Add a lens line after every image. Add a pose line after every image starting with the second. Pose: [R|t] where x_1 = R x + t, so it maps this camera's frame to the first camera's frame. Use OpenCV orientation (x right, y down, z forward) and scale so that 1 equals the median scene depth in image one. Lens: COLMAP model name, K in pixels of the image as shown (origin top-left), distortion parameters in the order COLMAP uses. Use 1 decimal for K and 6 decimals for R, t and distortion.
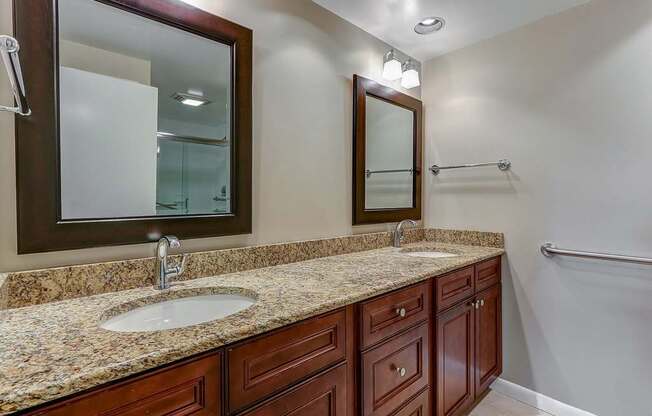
lens RADIAL K [[310.5, 0, 324.9], [0, 310.5, 197.2], [0, 0, 1]] dist [0.000742, 0.000065]
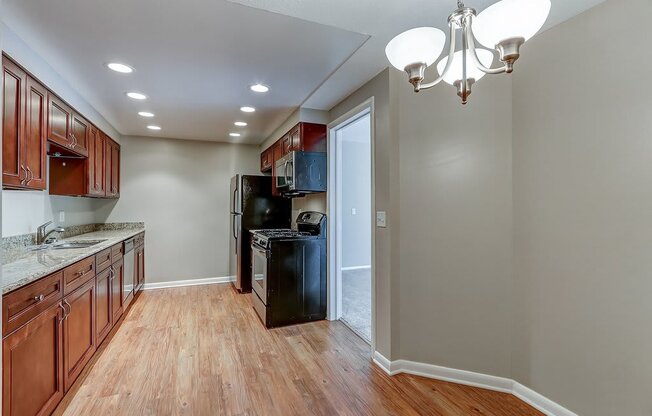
lens RADIAL K [[300.4, 0, 326.0], [0, 300.4, 208.0], [0, 0, 1]] dist [0.000030, 0.027823]
pose [[0.309982, -0.010175, 0.950688, -0.918403], [0.011939, 0.999906, 0.006809, 0.006999], [-0.950667, 0.009239, 0.310074, -0.800739]]
